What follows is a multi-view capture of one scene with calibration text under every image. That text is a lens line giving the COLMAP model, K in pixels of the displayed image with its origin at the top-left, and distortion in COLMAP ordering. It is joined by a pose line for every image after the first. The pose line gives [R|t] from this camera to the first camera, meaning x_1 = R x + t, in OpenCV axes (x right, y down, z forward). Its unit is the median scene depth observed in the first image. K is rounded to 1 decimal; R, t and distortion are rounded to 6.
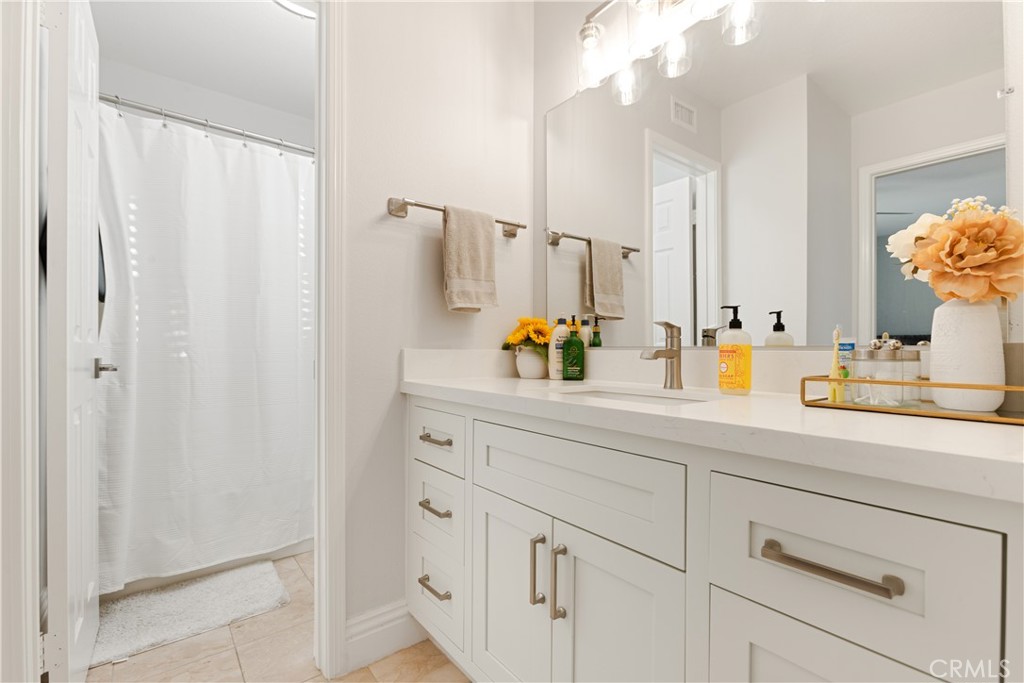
lens RADIAL K [[459.0, 0, 512.5], [0, 459.0, 347.8], [0, 0, 1]] dist [-0.003777, 0.004338]
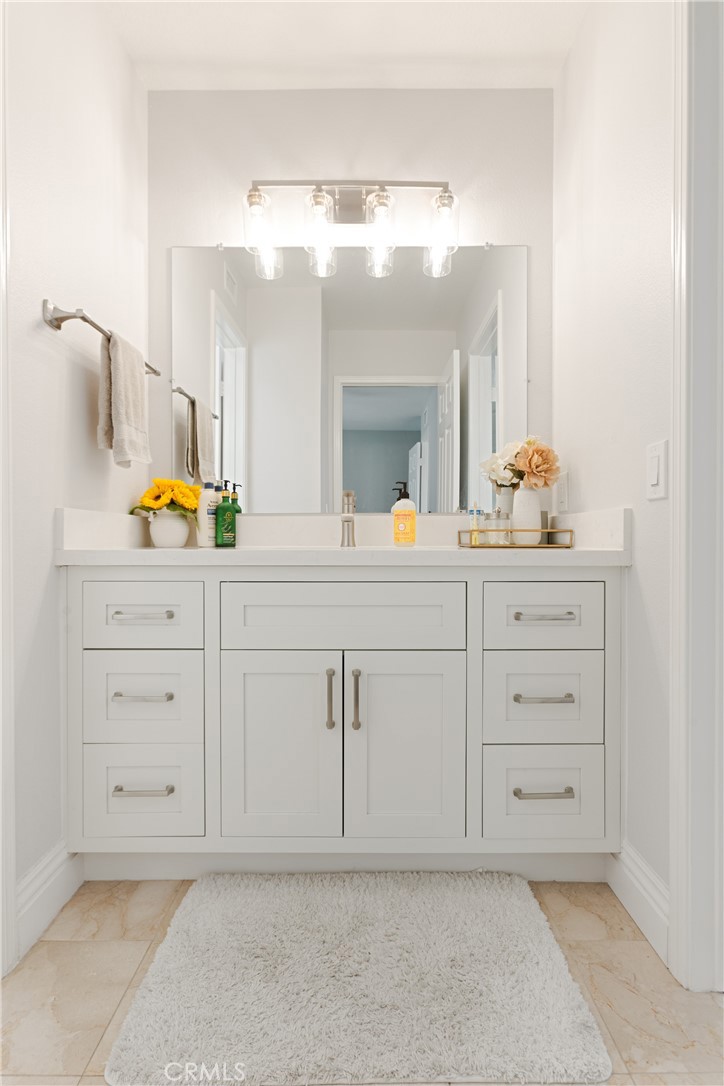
lens RADIAL K [[554.3, 0, 368.6], [0, 554.3, 542.4], [0, 0, 1]] dist [0.010557, -0.000873]
pose [[0.613470, -0.012877, 0.789613, -0.613239], [0.000993, 0.999879, 0.015535, 0.043286], [-0.789718, -0.008746, 0.613408, 0.042652]]
